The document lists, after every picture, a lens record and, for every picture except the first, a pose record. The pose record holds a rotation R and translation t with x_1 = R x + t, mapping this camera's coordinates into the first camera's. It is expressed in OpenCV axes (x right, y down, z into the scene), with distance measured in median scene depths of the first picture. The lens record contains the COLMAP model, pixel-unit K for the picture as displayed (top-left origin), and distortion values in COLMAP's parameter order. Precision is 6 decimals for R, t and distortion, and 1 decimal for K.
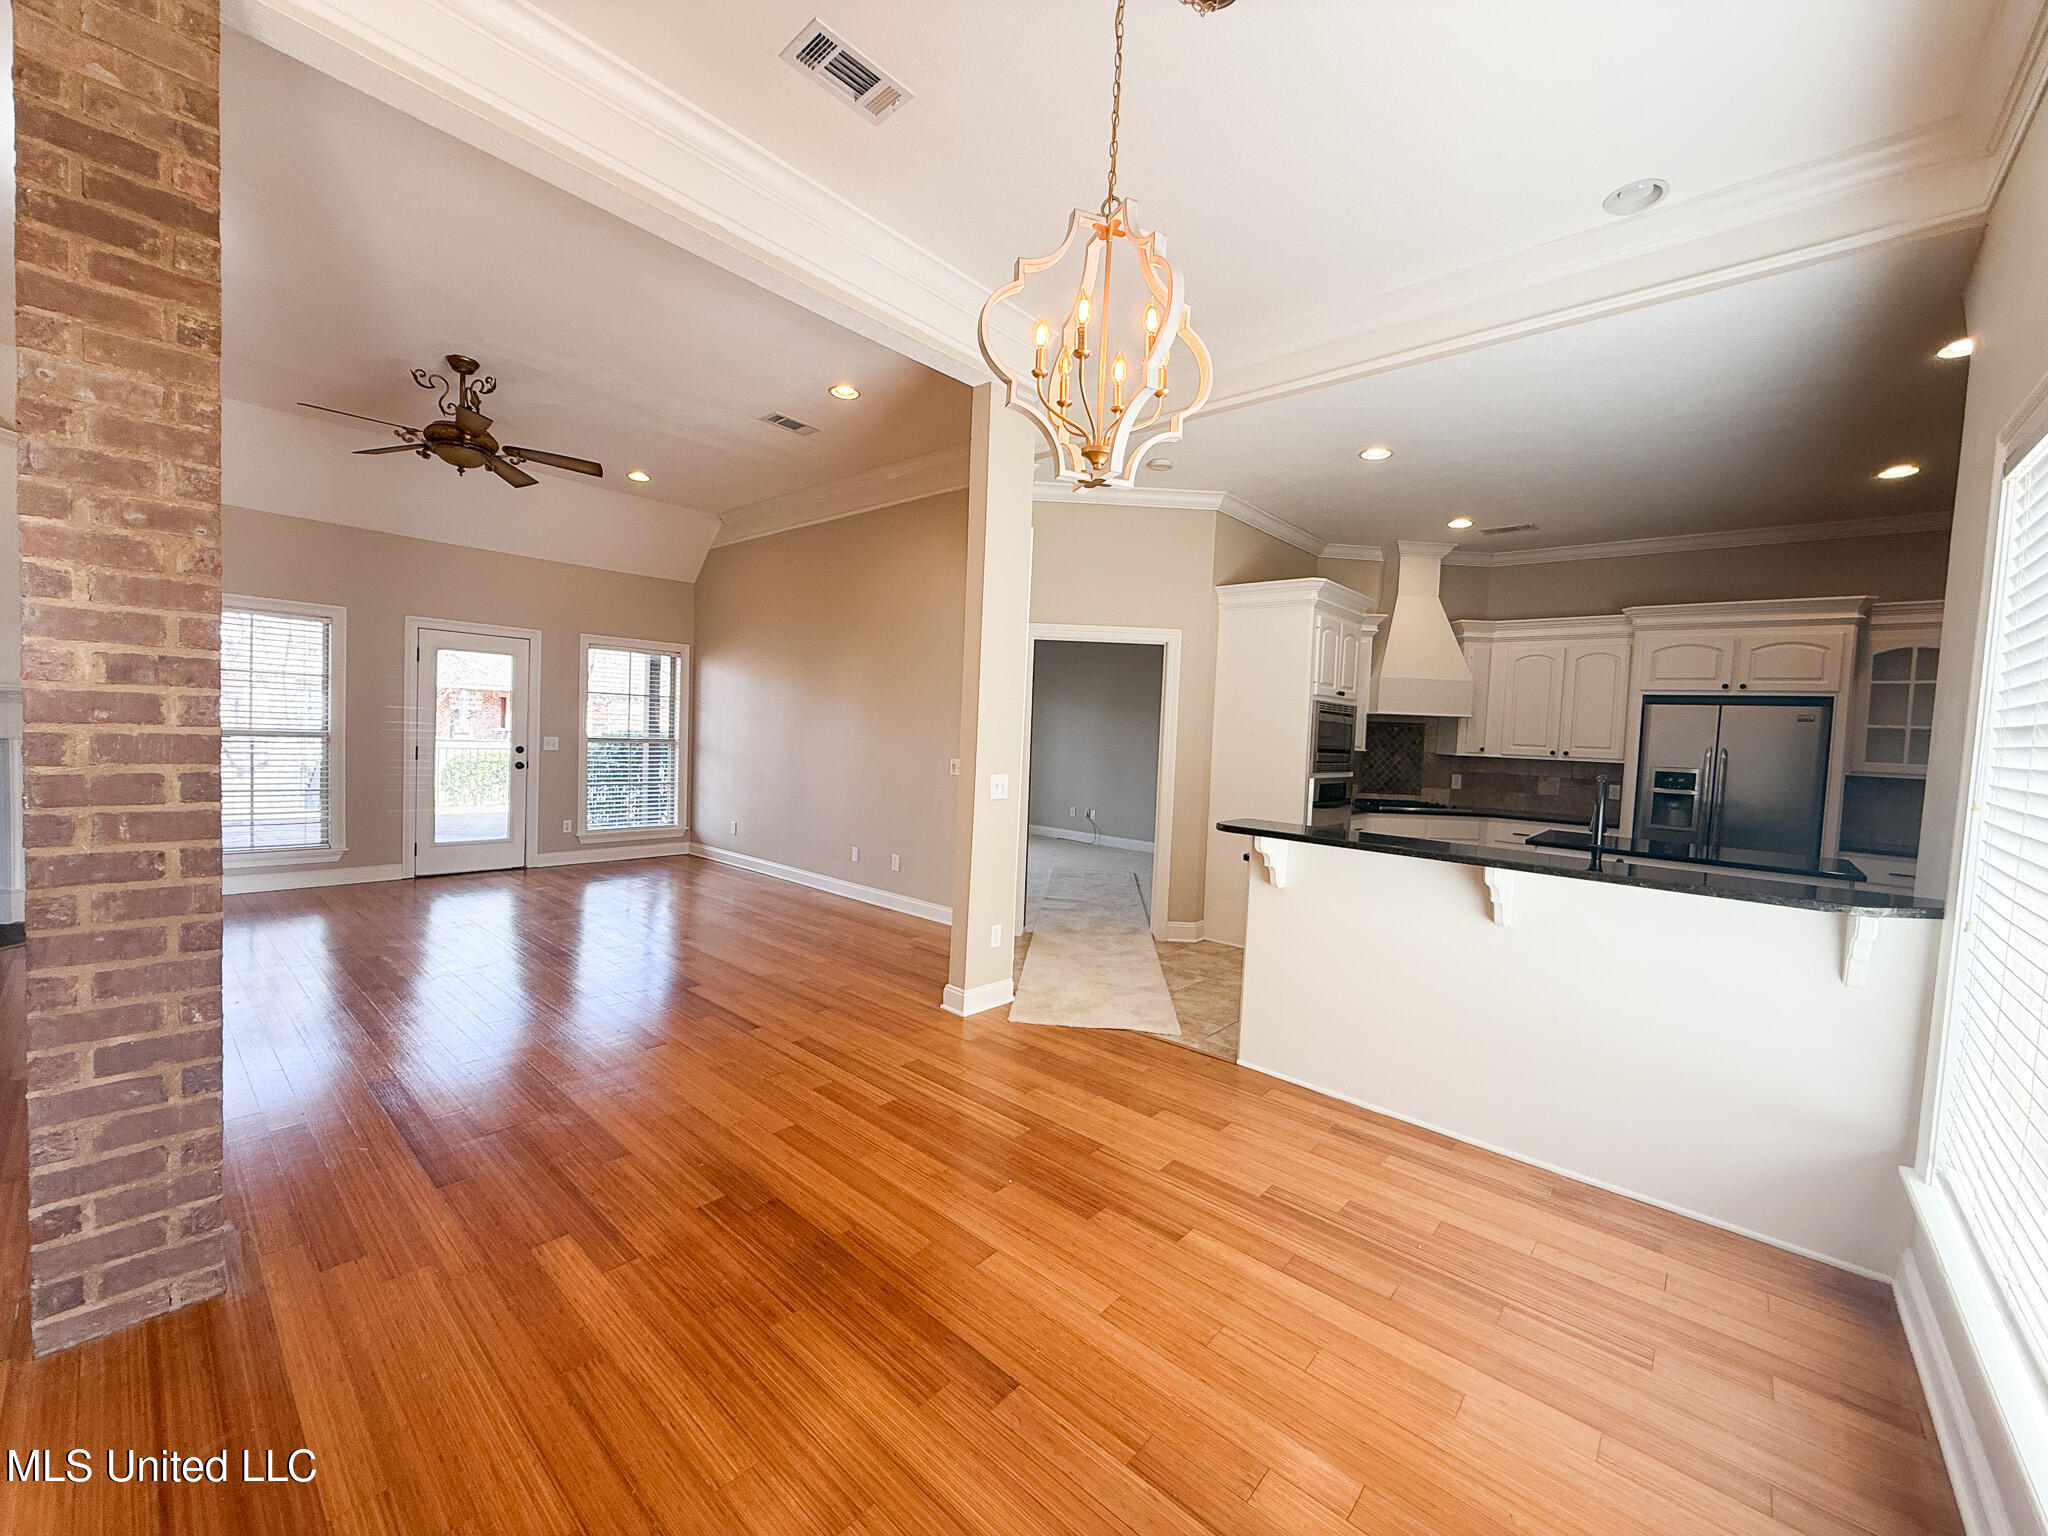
lens RADIAL K [[813.1, 0, 1018.0], [0, 813.1, 765.9], [0, 0, 1]] dist [-0.000721, 0.000451]
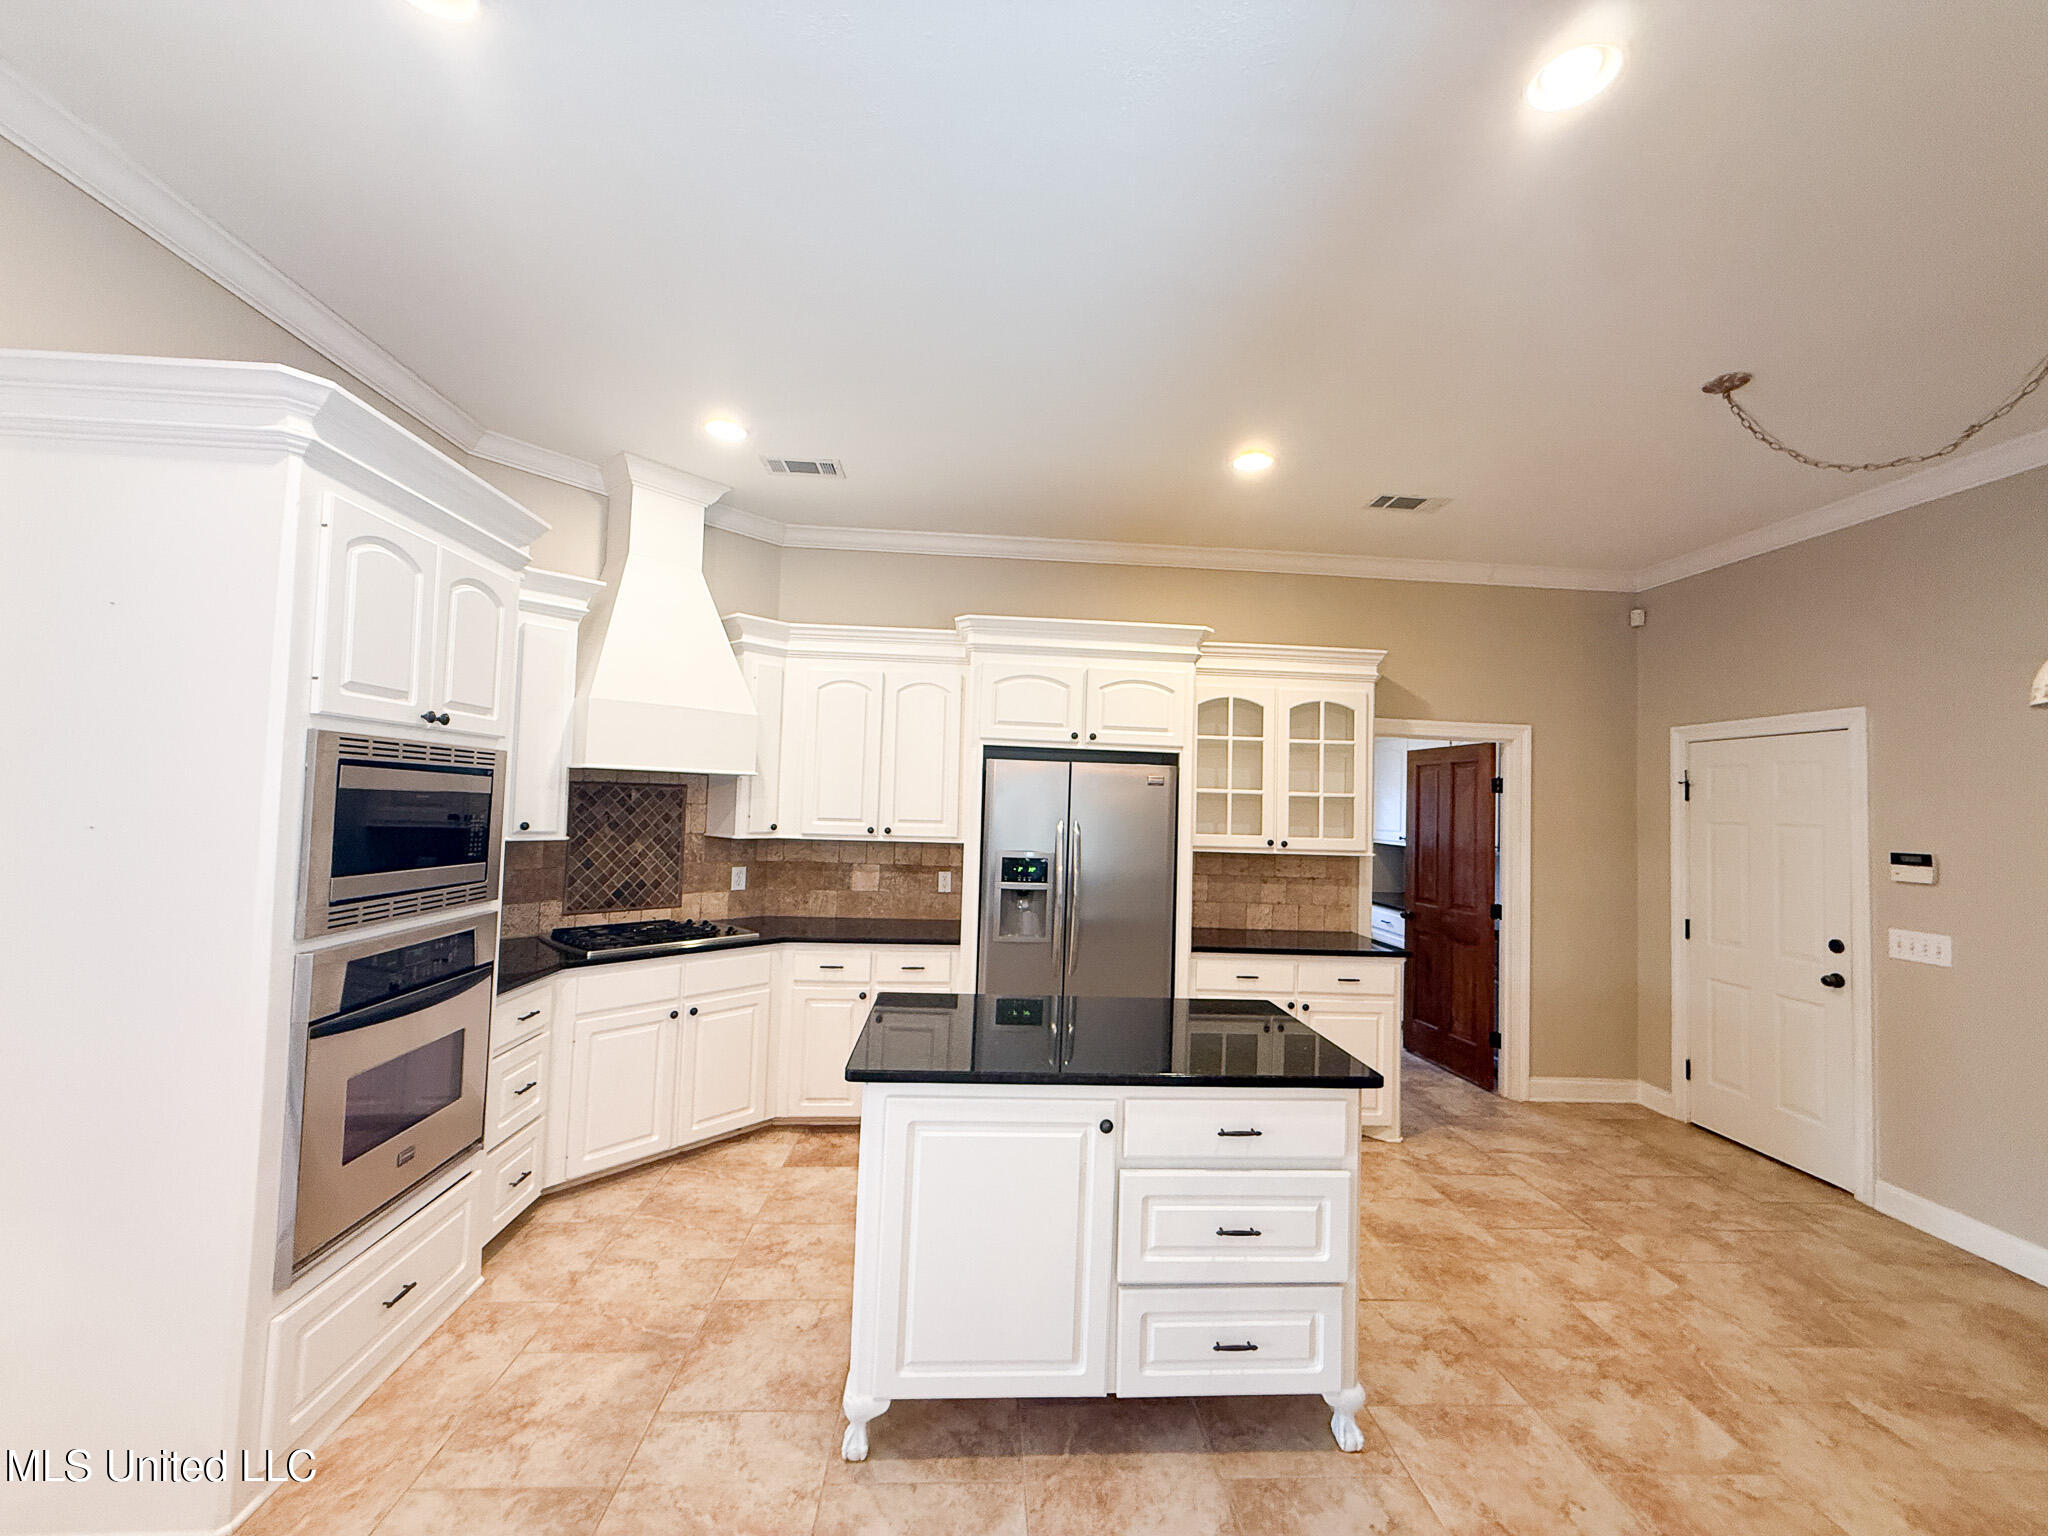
lens RADIAL K [[813.1, 0, 1016.5], [0, 813.1, 767.7], [0, 0, 1]] dist [-0.000721, 0.000451]
pose [[0.709373, 0.010361, 0.704758, 0.273837], [0.031671, 0.998413, -0.046558, -0.031582], [-0.704122, 0.055347, 0.707919, 0.442976]]
